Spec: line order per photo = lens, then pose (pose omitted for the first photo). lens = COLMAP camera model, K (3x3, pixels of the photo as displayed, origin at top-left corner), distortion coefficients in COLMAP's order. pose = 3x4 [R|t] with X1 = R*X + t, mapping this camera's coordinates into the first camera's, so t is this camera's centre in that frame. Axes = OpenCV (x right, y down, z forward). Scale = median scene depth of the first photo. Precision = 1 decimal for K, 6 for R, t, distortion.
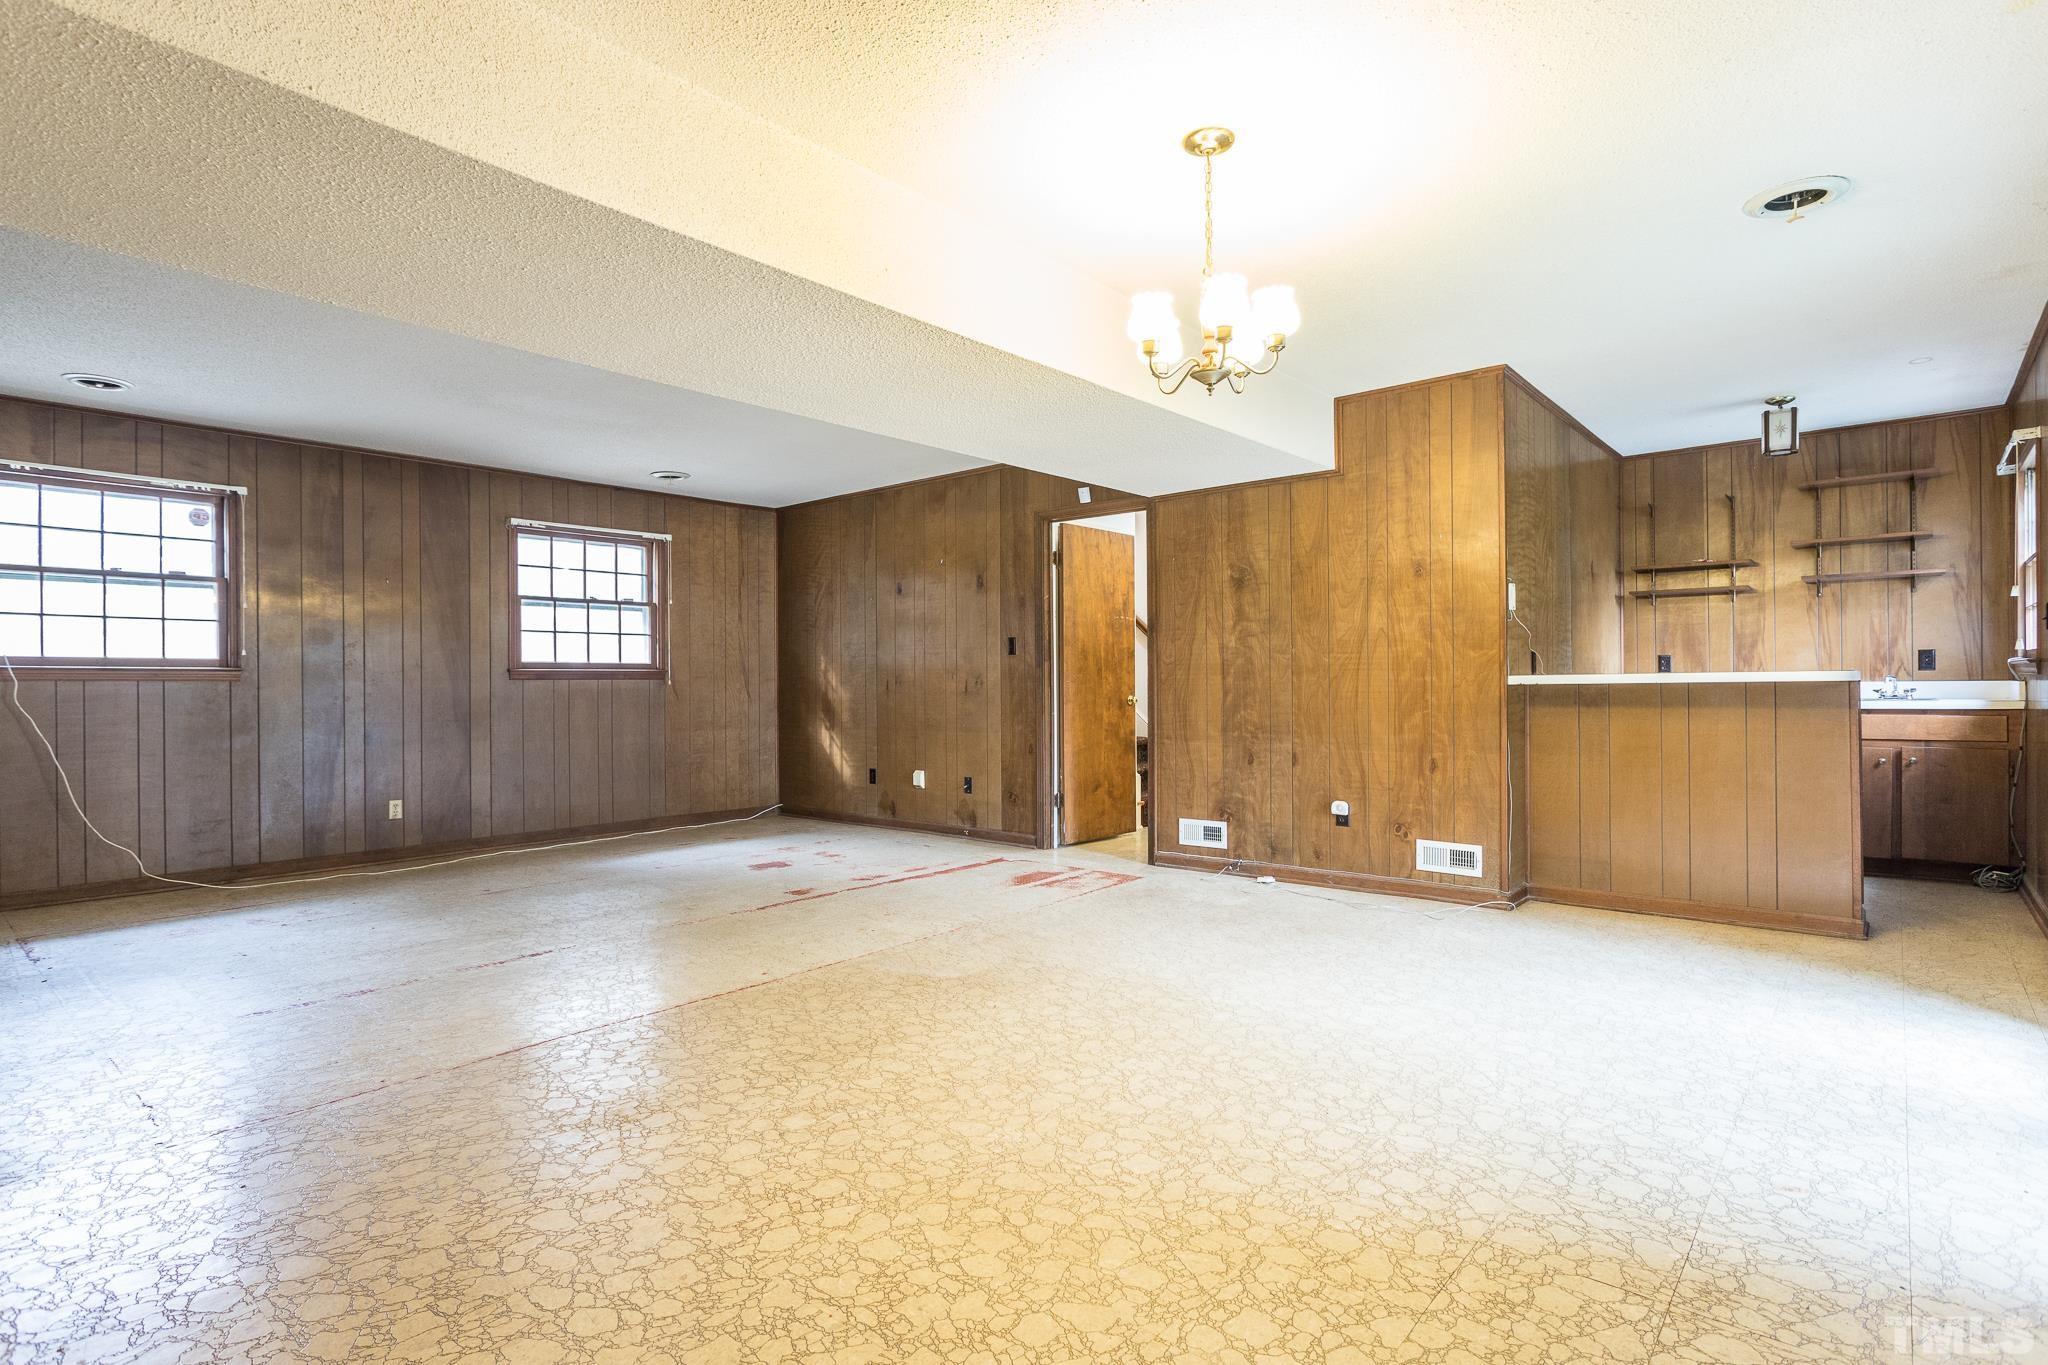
lens RADIAL K [[1020.0, 0, 1026.1], [0, 1020.0, 674.7], [0, 0, 1]] dist [-0.012531, 0.000212]
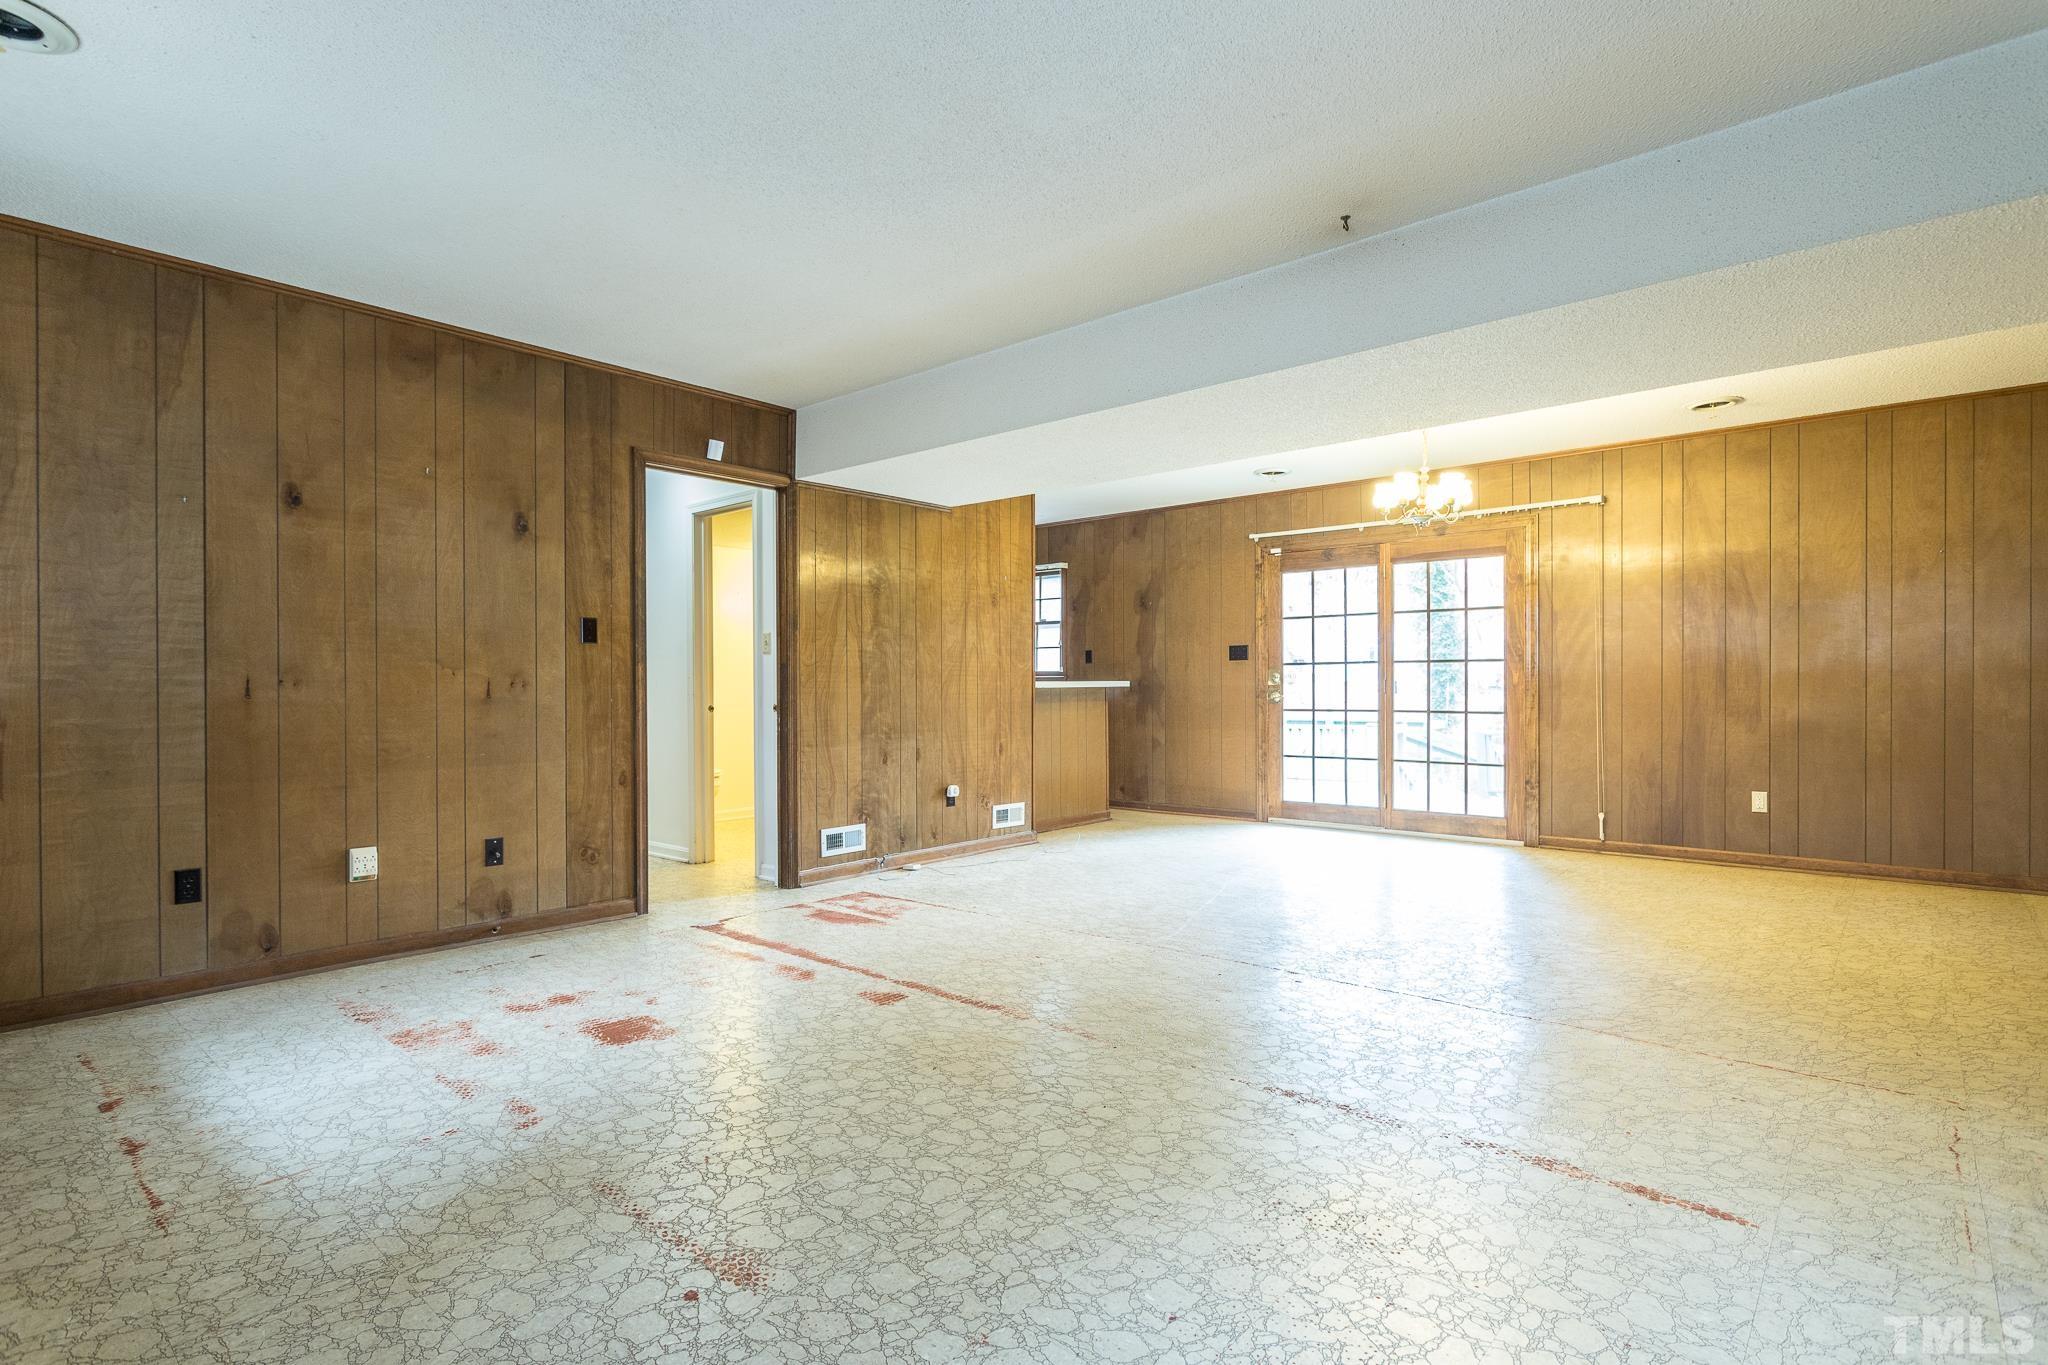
lens RADIAL K [[1006.6, 0, 1025.8], [0, 1006.6, 701.1], [0, 0, 1]] dist [-0.013089, 0.002139]
pose [[0.015285, -0.006999, 0.999859, -0.808049], [-0.003545, 0.999969, 0.007054, 0.015365], [-0.999877, -0.003653, 0.015260, 0.830855]]
